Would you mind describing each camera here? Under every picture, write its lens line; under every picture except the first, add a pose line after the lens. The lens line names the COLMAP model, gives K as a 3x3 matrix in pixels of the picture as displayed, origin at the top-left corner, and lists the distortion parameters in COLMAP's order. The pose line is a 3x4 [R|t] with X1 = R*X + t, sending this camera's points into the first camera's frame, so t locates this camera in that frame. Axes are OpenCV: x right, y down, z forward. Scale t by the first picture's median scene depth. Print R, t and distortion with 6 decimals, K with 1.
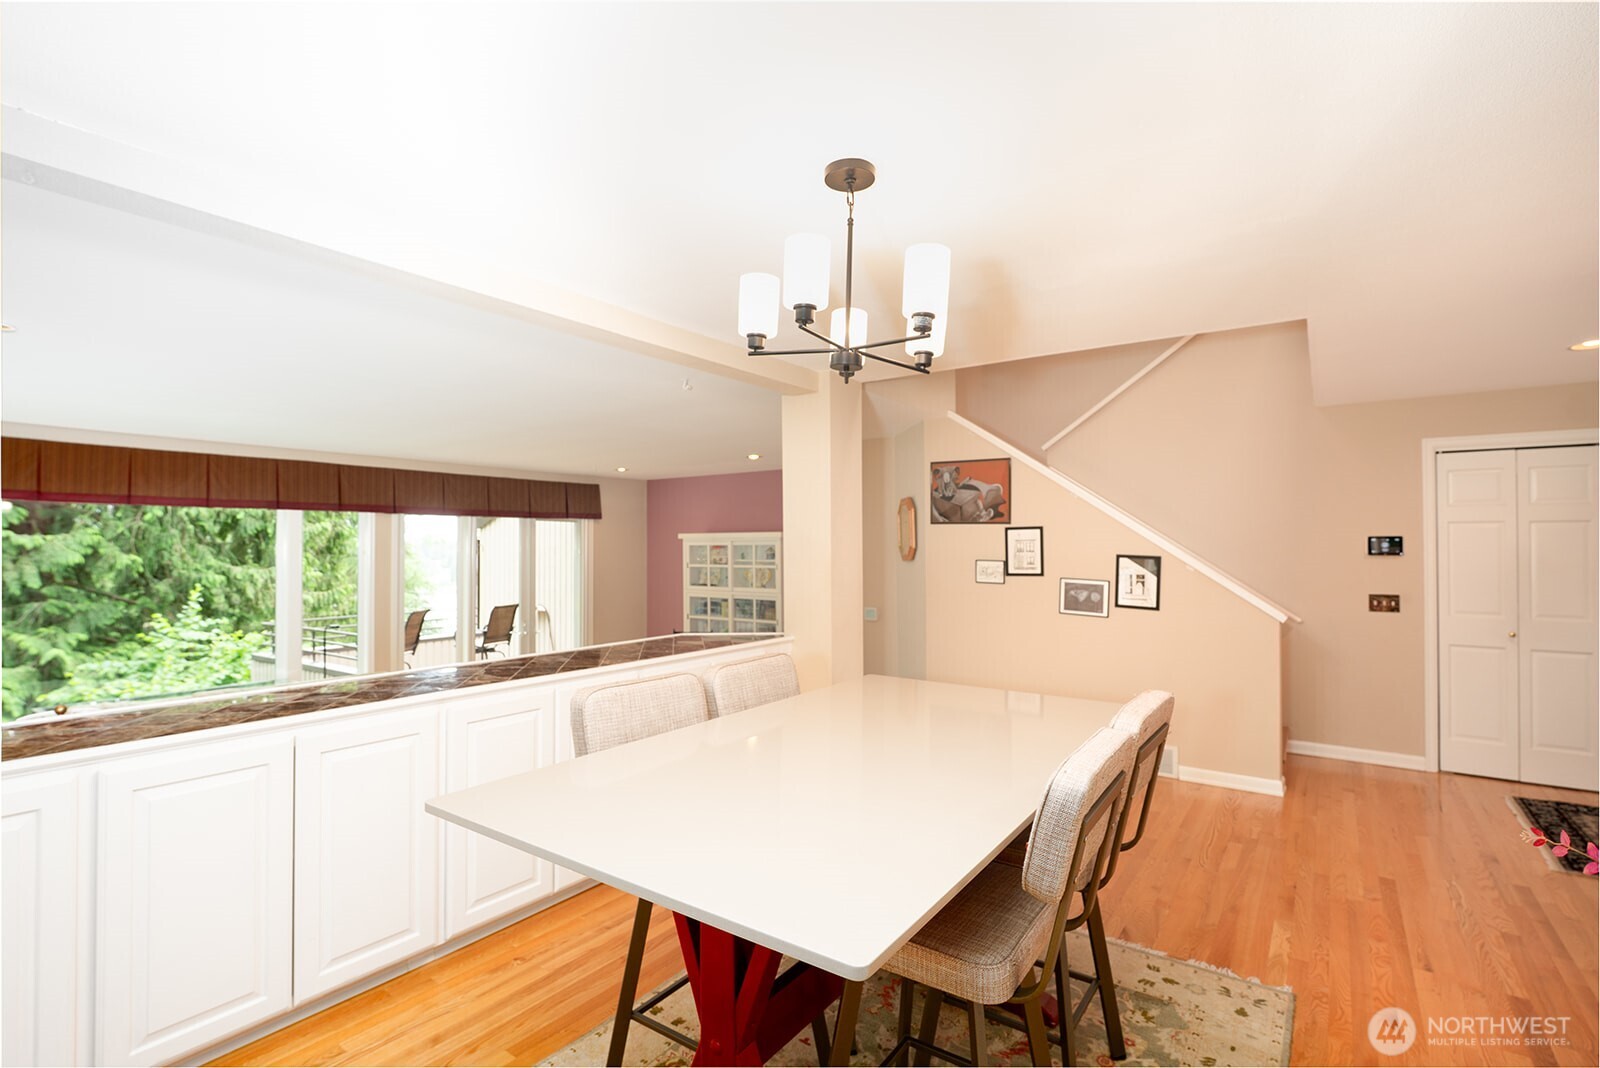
lens RADIAL K [[747.2, 0, 800.0], [0, 747.2, 534.0], [0, 0, 1]] dist [-0.023450, 0.006392]
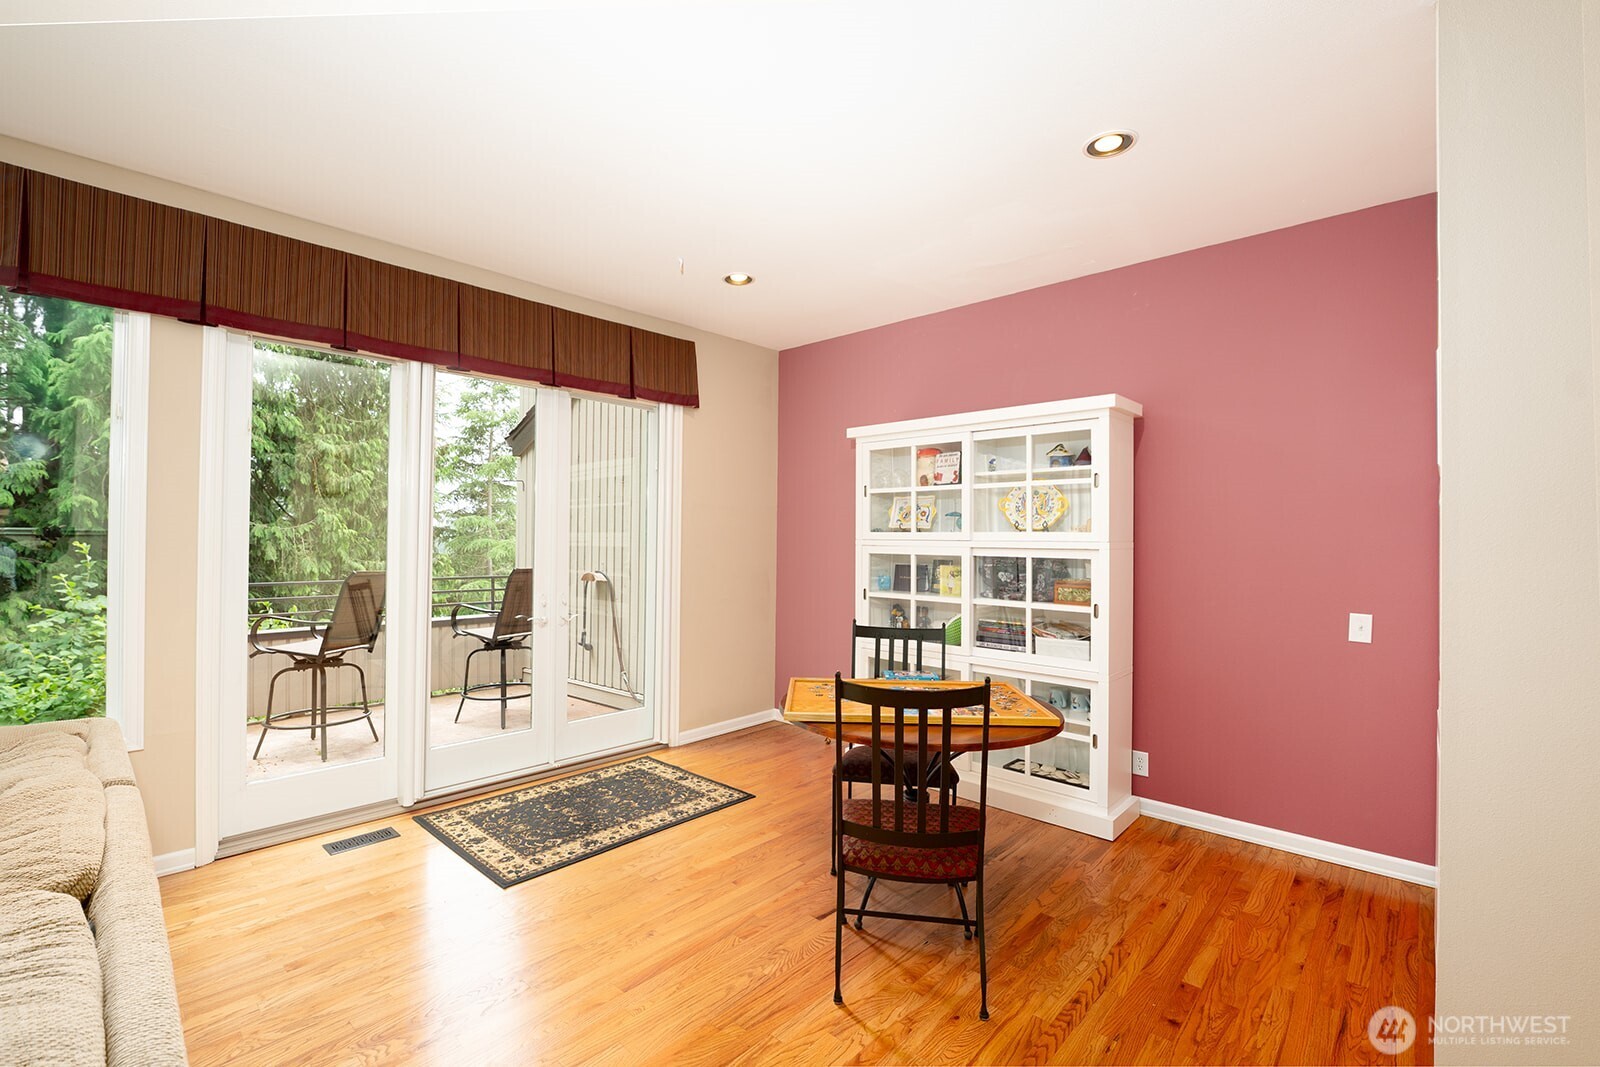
lens RADIAL K [[696.4, 0, 800.0], [0, 696.4, 533.5], [0, 0, 1]] dist [-0.032888, 0.007410]
pose [[0.991298, 0.010792, -0.131196, -0.135489], [-0.009782, 0.999917, 0.008336, 0.068254], [0.131275, -0.006980, 0.991321, 0.546465]]
